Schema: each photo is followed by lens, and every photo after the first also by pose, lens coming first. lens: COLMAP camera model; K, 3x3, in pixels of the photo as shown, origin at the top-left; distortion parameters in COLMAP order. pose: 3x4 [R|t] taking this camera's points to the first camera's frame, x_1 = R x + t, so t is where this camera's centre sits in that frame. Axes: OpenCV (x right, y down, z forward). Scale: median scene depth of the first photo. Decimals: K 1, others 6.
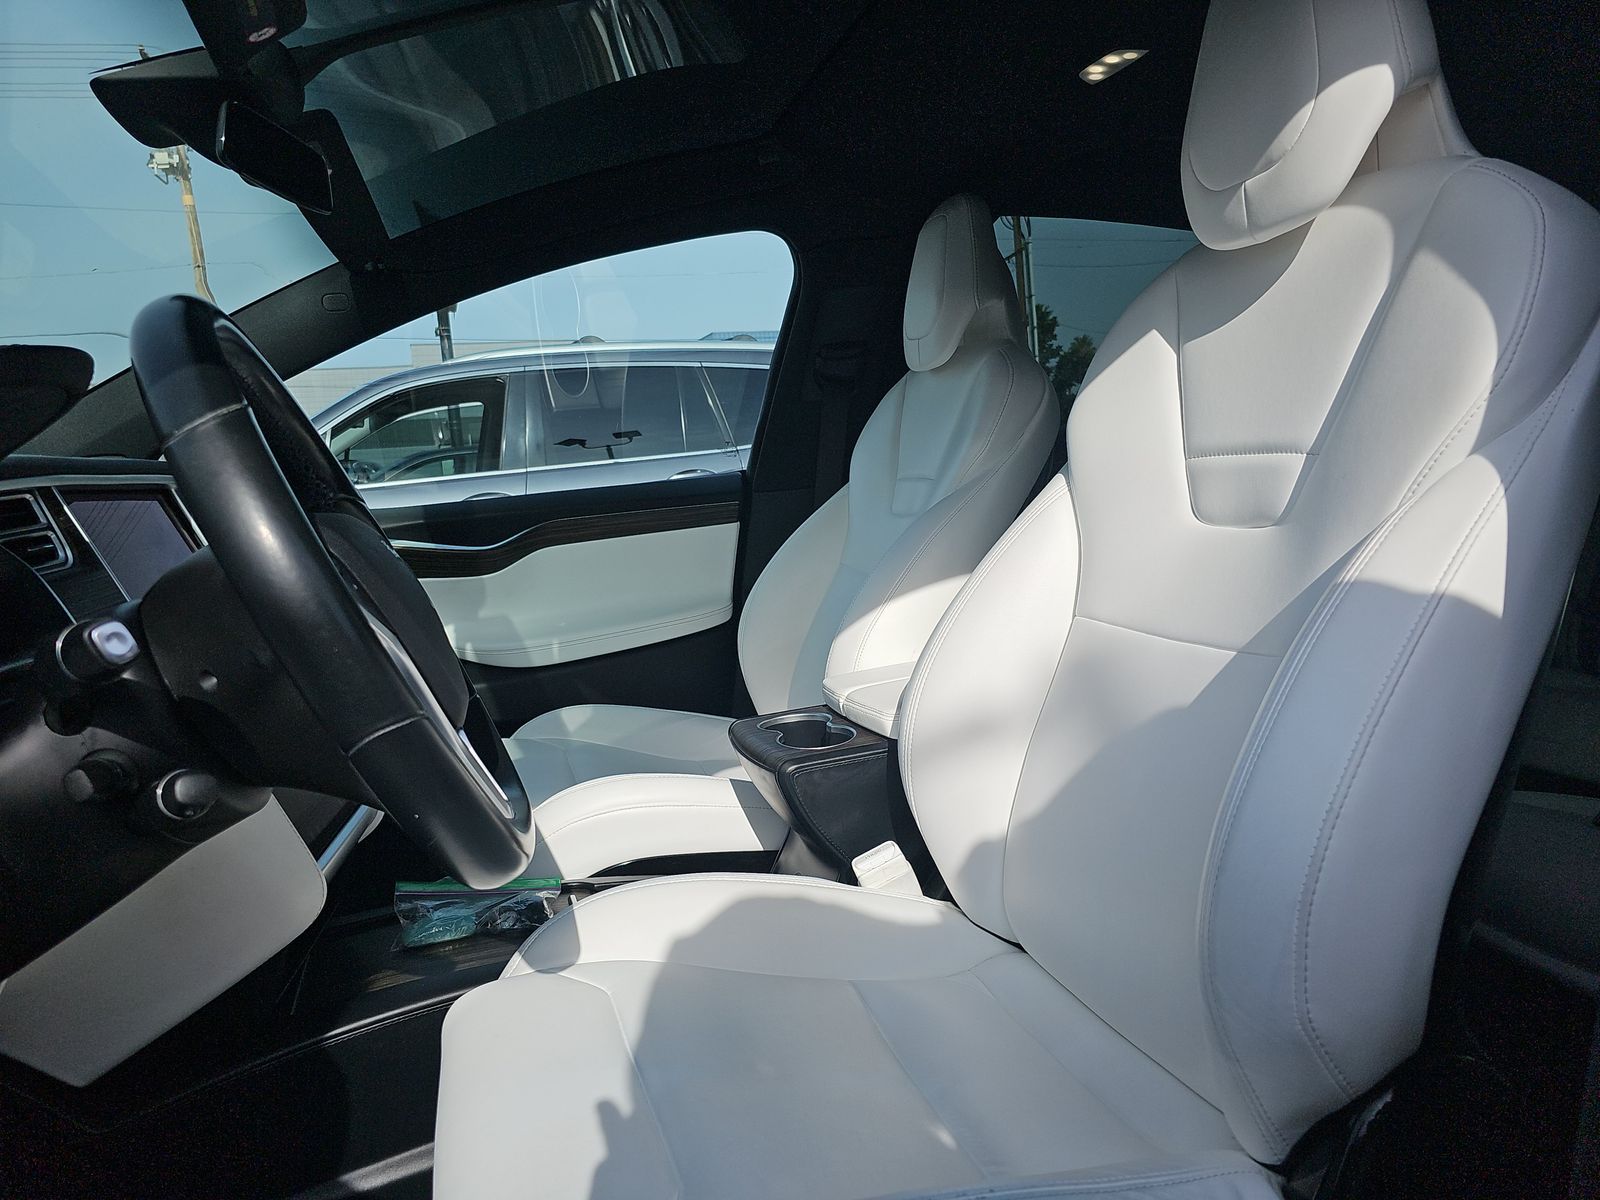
lens RADIAL K [[1067.5, 0, 800.0], [0, 1067.5, 600.0], [0, 0, 1]] dist [0.029135, 0.000679]
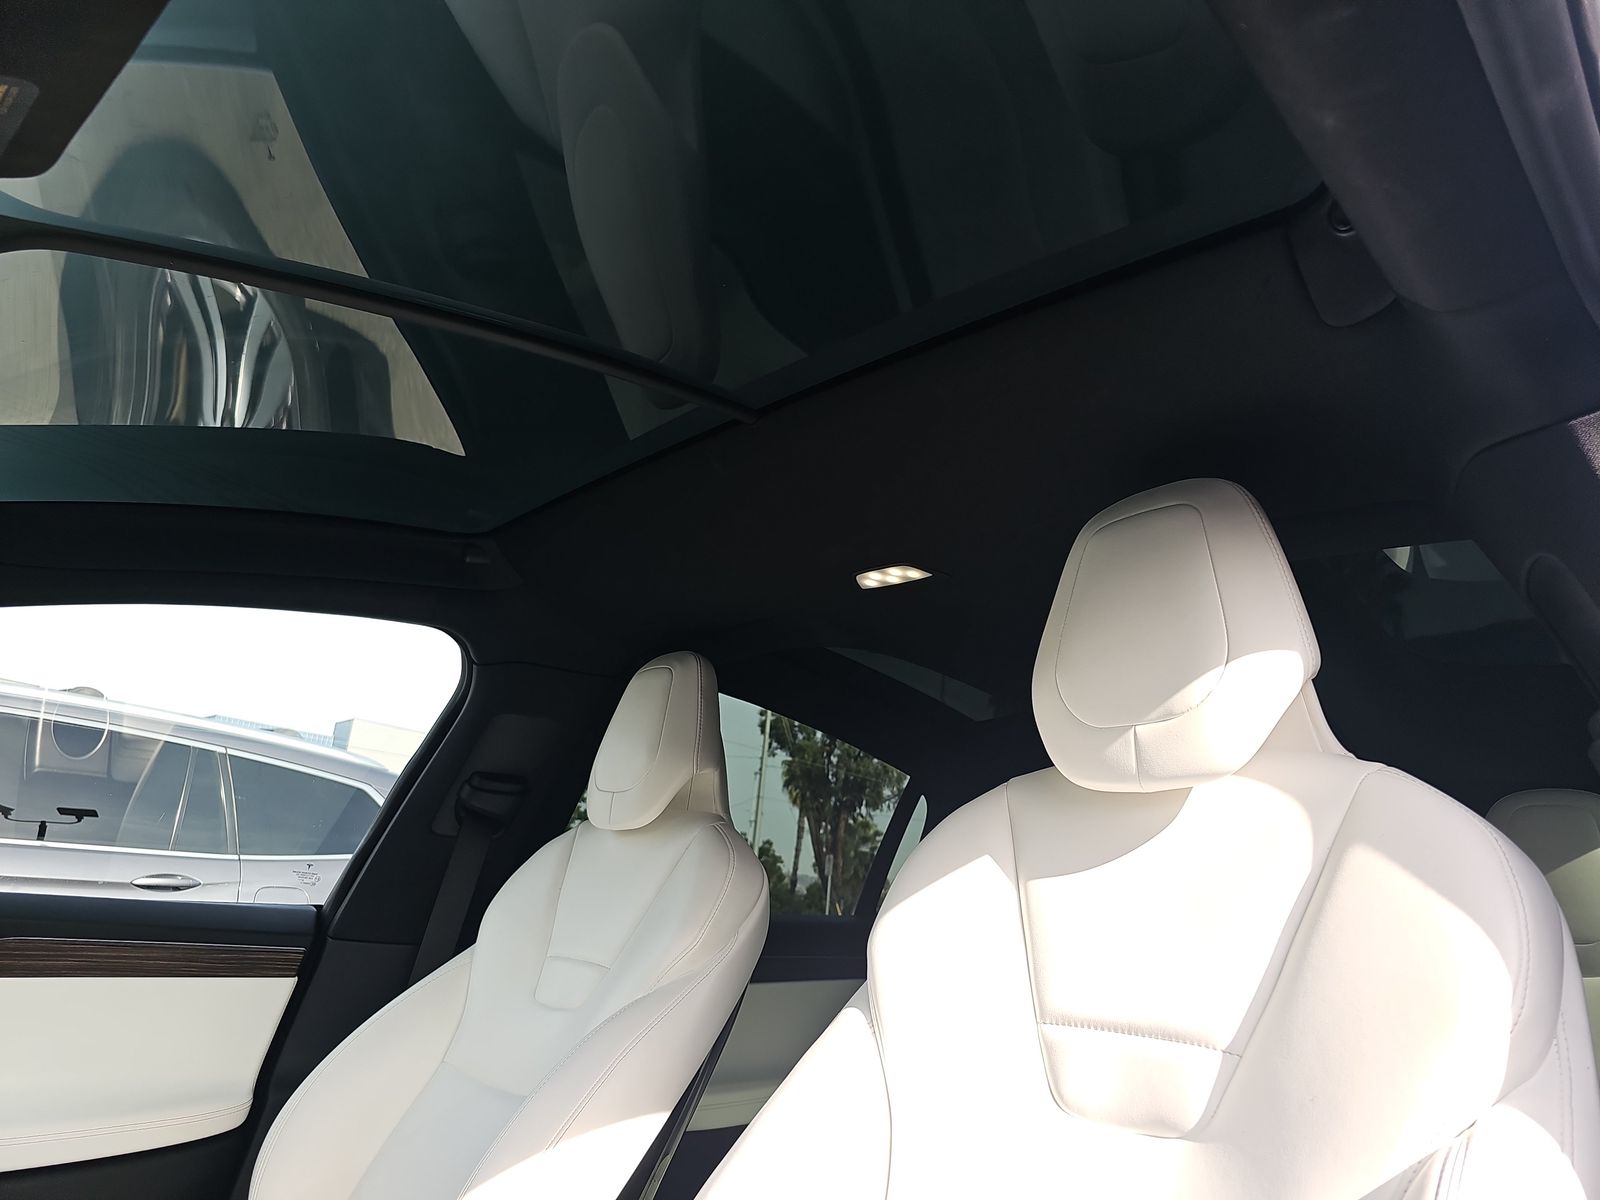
lens RADIAL K [[1067.5, 0, 800.0], [0, 1067.5, 600.0], [0, 0, 1]] dist [0.029135, 0.000679]
pose [[0.888020, 0.276997, 0.367004, -0.113885], [-0.102814, 0.897586, -0.428683, -0.029045], [-0.448162, 0.342946, 0.825554, 0.166413]]
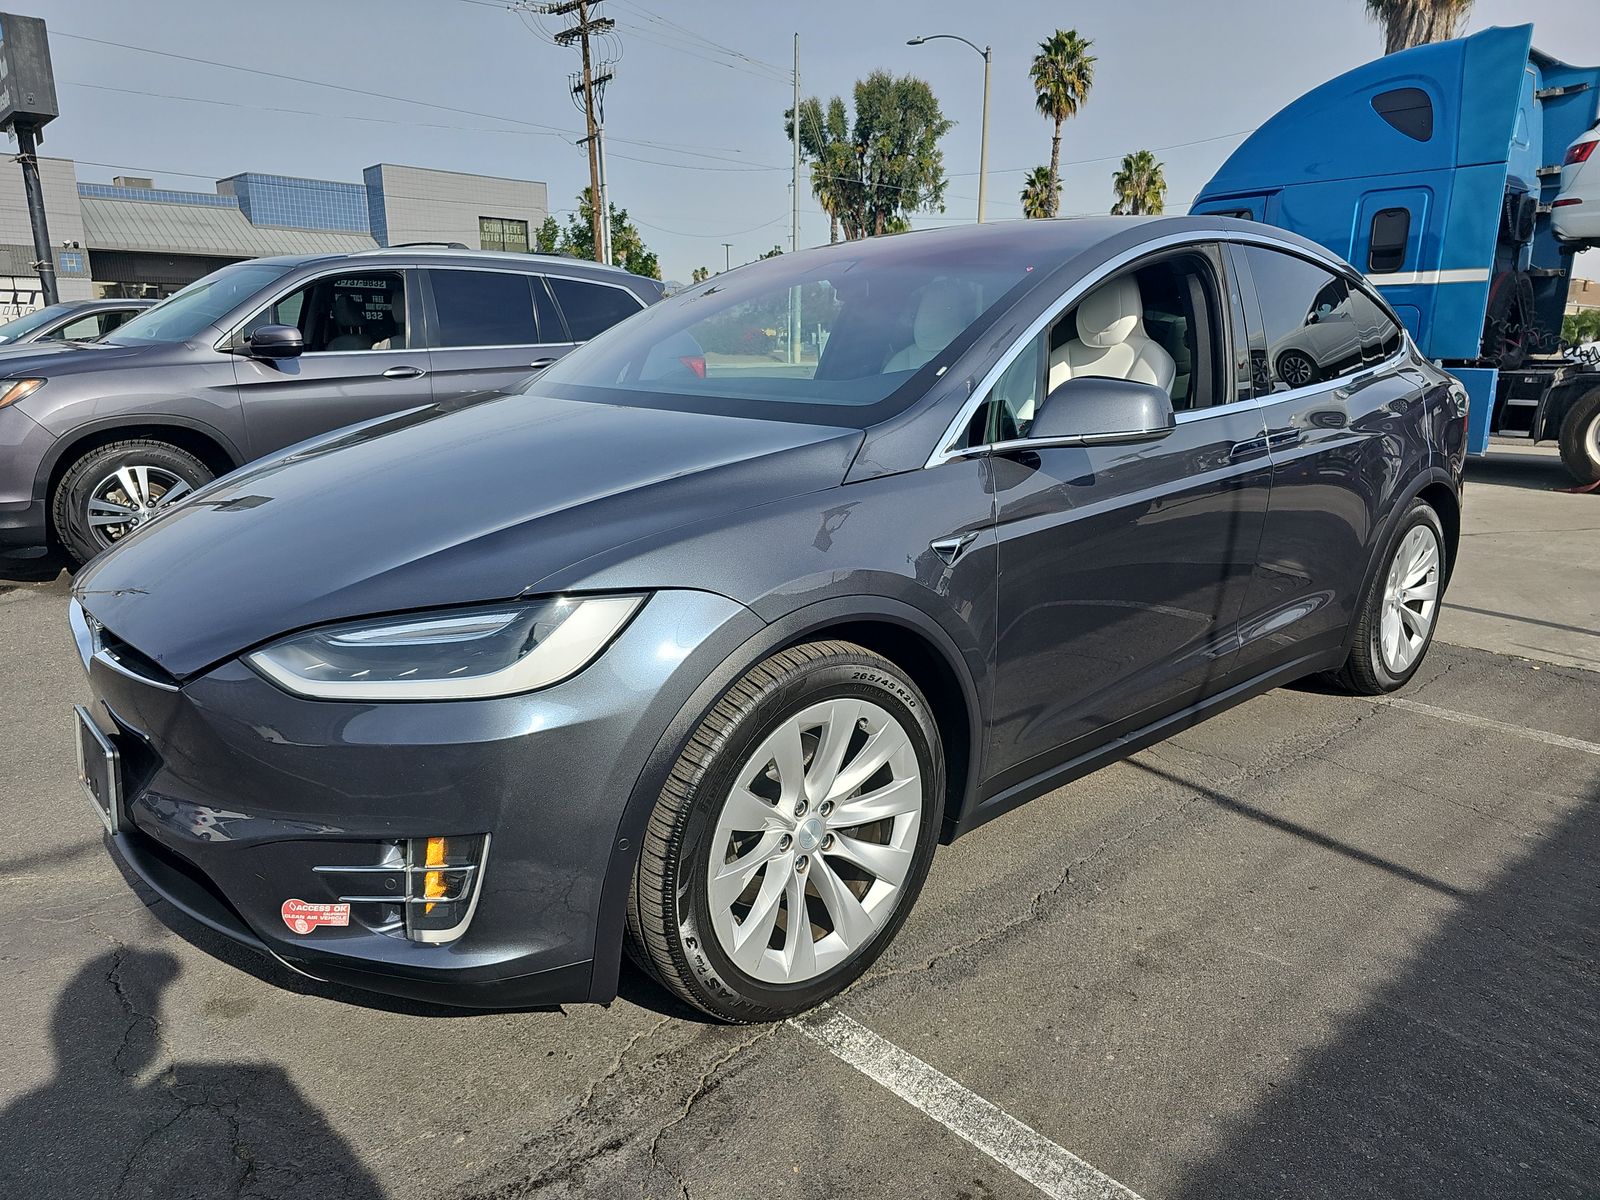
lens RADIAL K [[1067.5, 0, 800.0], [0, 1067.5, 600.0], [0, 0, 1]] dist [0.029135, 0.000679]
pose [[0.911576, -0.015728, 0.410830, -1.175788], [-0.026553, 0.994930, 0.097005, 0.128859], [-0.410273, -0.099336, 0.906537, -1.172788]]
